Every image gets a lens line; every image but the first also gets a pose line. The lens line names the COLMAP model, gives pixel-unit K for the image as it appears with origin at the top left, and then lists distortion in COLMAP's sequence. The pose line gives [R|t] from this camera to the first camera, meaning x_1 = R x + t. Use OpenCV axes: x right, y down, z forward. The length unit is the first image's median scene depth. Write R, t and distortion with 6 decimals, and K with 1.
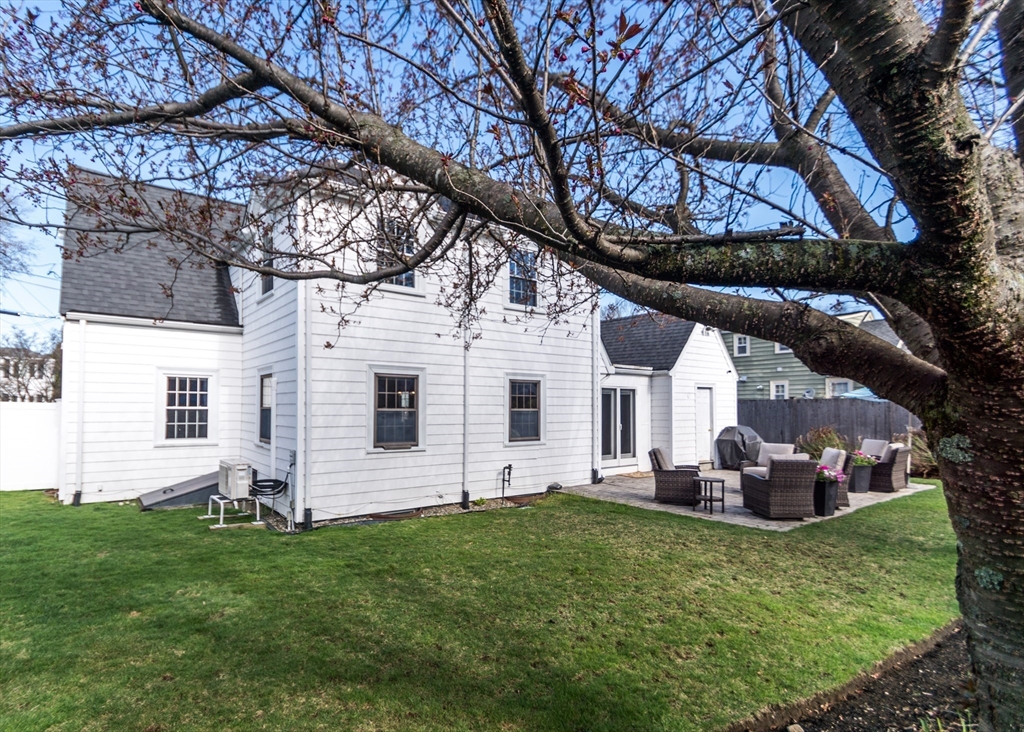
lens RADIAL K [[540.9, 0, 512.0], [0, 540.9, 366.0], [0, 0, 1]] dist [0.004091, 0.000280]
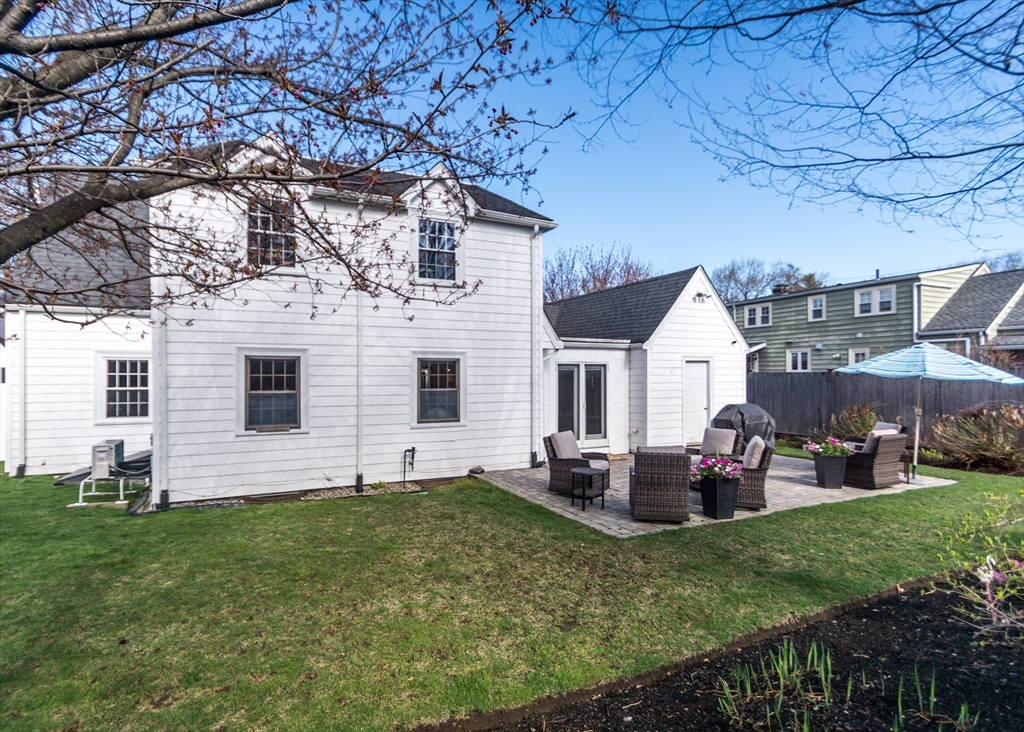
lens RADIAL K [[541.4, 0, 533.7], [0, 541.4, 348.2], [0, 0, 1]] dist [0.004064, 0.000290]
pose [[0.980090, -0.014829, -0.197997, 0.417571], [0.020028, 0.999505, 0.024281, -0.012985], [0.197539, -0.027764, 0.979902, 0.112662]]
